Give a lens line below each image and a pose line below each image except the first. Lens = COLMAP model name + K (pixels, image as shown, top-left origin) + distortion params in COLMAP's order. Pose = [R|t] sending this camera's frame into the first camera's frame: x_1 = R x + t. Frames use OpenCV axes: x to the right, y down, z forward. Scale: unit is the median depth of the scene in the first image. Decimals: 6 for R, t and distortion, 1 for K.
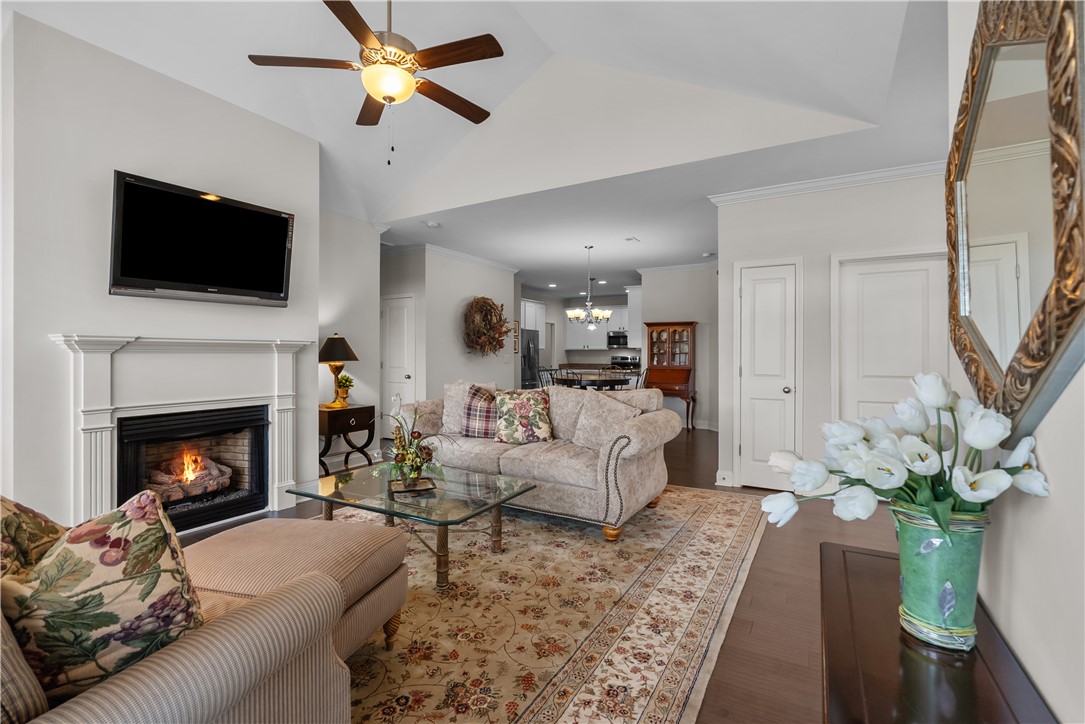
lens RADIAL K [[490.3, 0, 545.9], [0, 490.3, 361.1], [0, 0, 1]] dist [-0.001588, -0.000117]
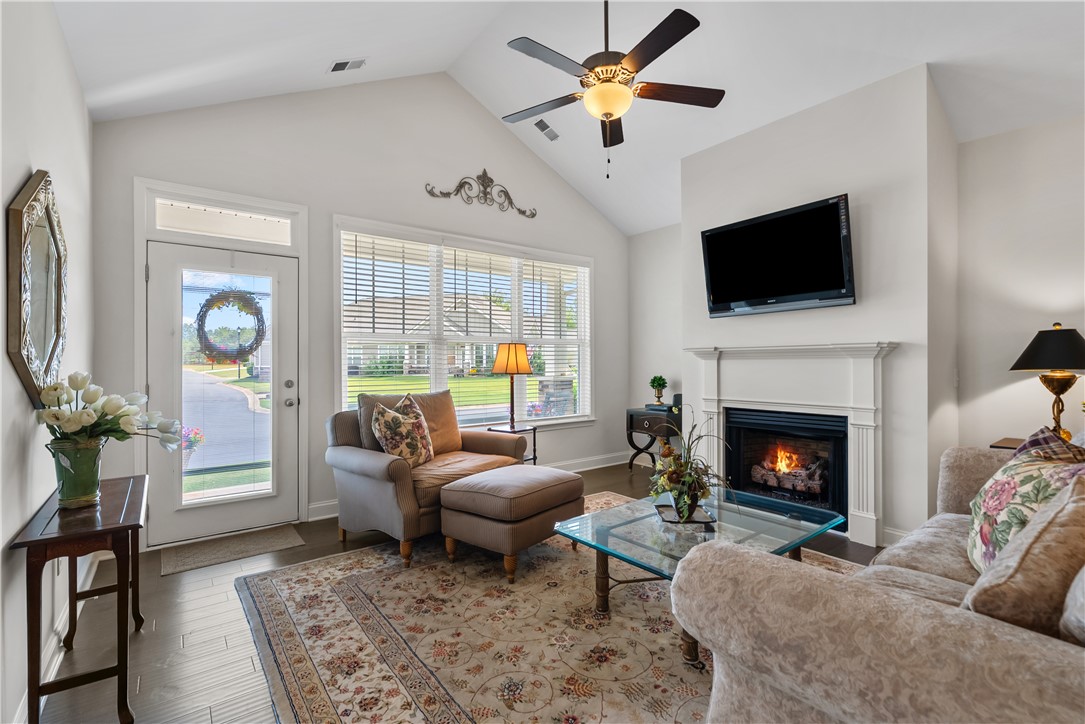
lens RADIAL K [[490.3, 0, 545.9], [0, 490.3, 361.1], [0, 0, 1]] dist [-0.001588, -0.000117]
pose [[-0.388419, -0.001997, -0.921481, 0.470376], [-0.008292, 0.999965, 0.001328, -0.007883], [0.921446, 0.008156, -0.388422, 0.866922]]
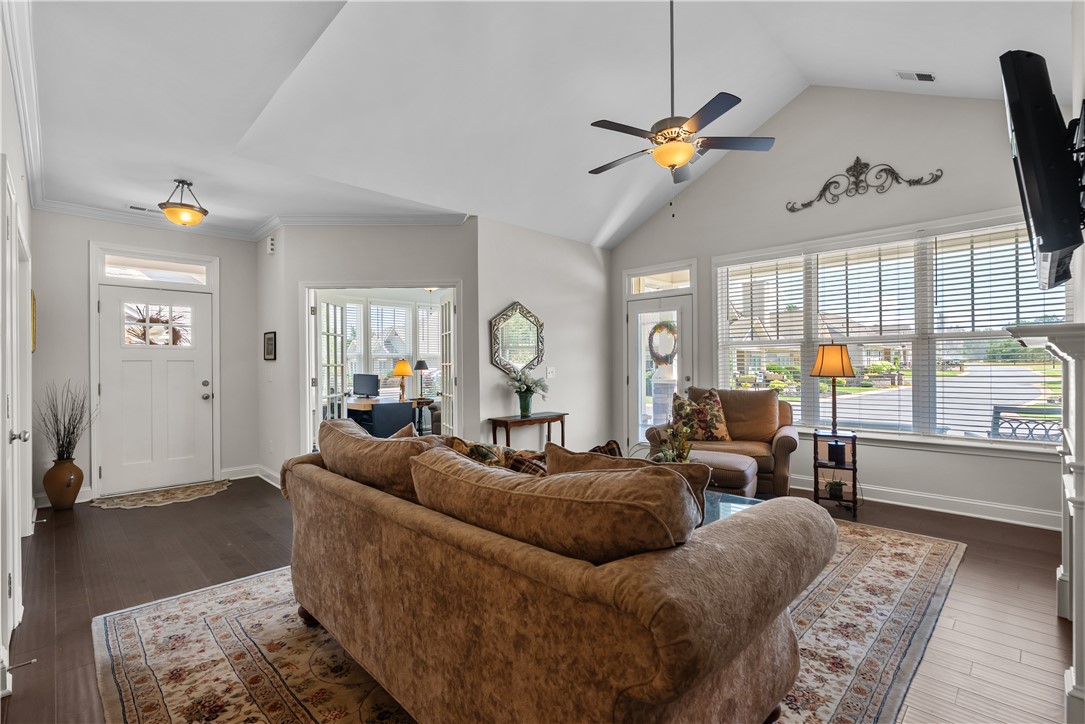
lens RADIAL K [[490.3, 0, 545.9], [0, 490.3, 361.1], [0, 0, 1]] dist [-0.001588, -0.000117]
pose [[-0.963596, 0.006776, 0.267278, -0.227265], [0.008779, 0.999942, 0.006299, -0.022042], [-0.267219, 0.008416, -0.963599, 1.578202]]
